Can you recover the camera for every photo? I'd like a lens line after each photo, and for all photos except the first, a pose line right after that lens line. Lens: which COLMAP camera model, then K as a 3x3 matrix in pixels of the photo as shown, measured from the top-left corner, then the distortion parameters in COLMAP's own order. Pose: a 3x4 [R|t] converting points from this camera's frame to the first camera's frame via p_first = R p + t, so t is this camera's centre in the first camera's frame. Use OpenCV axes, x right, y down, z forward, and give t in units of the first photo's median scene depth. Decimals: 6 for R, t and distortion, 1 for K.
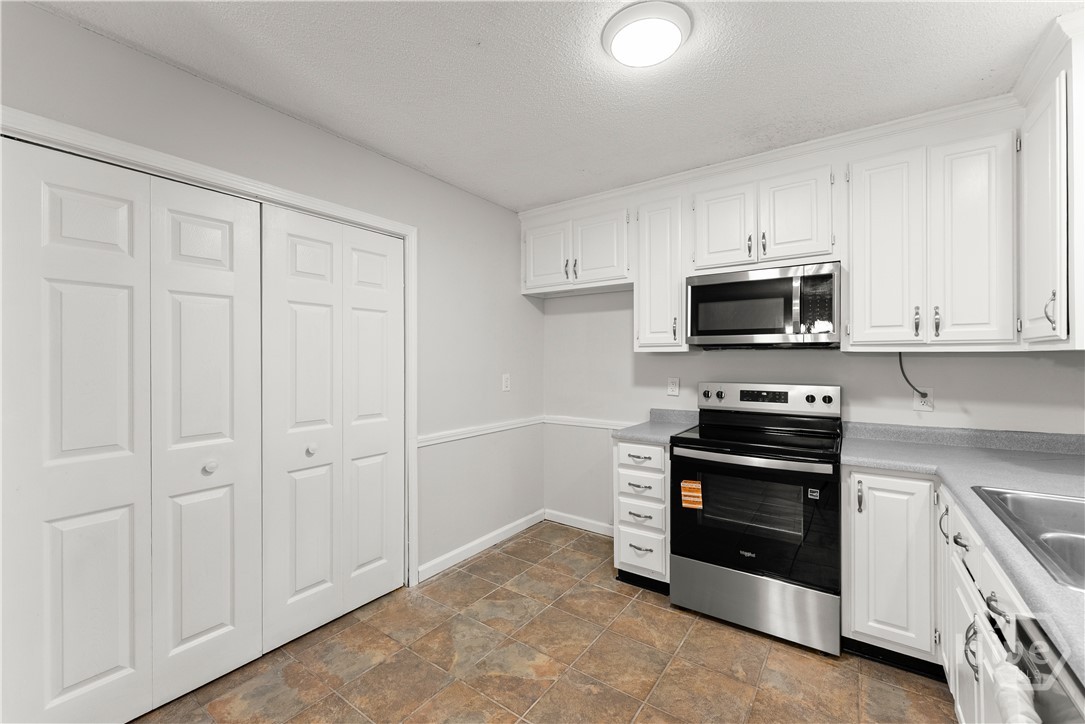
lens RADIAL K [[448.1, 0, 540.2], [0, 448.1, 367.3], [0, 0, 1]] dist [-0.000886, -0.000086]
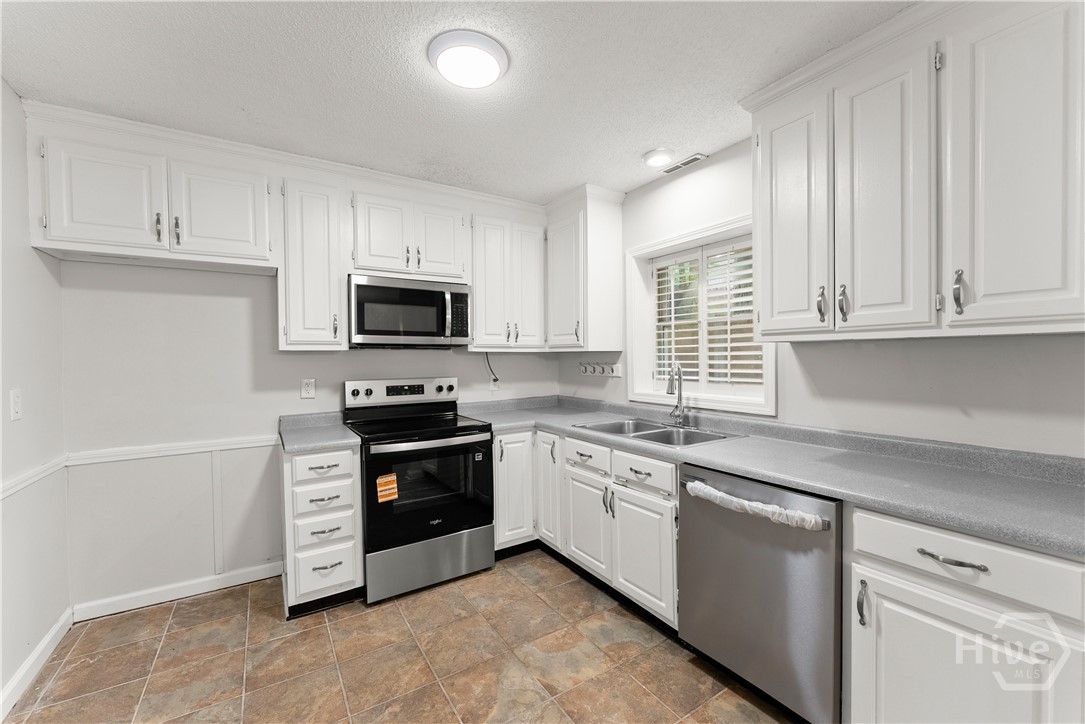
lens RADIAL K [[438.6, 0, 544.6], [0, 438.6, 375.1], [0, 0, 1]] dist [0.002481, 0.000034]
pose [[0.370089, -0.044457, 0.927932, -0.446455], [0.025252, 0.998967, 0.037789, -0.007234], [-0.928653, 0.009447, 0.370829, 0.270643]]
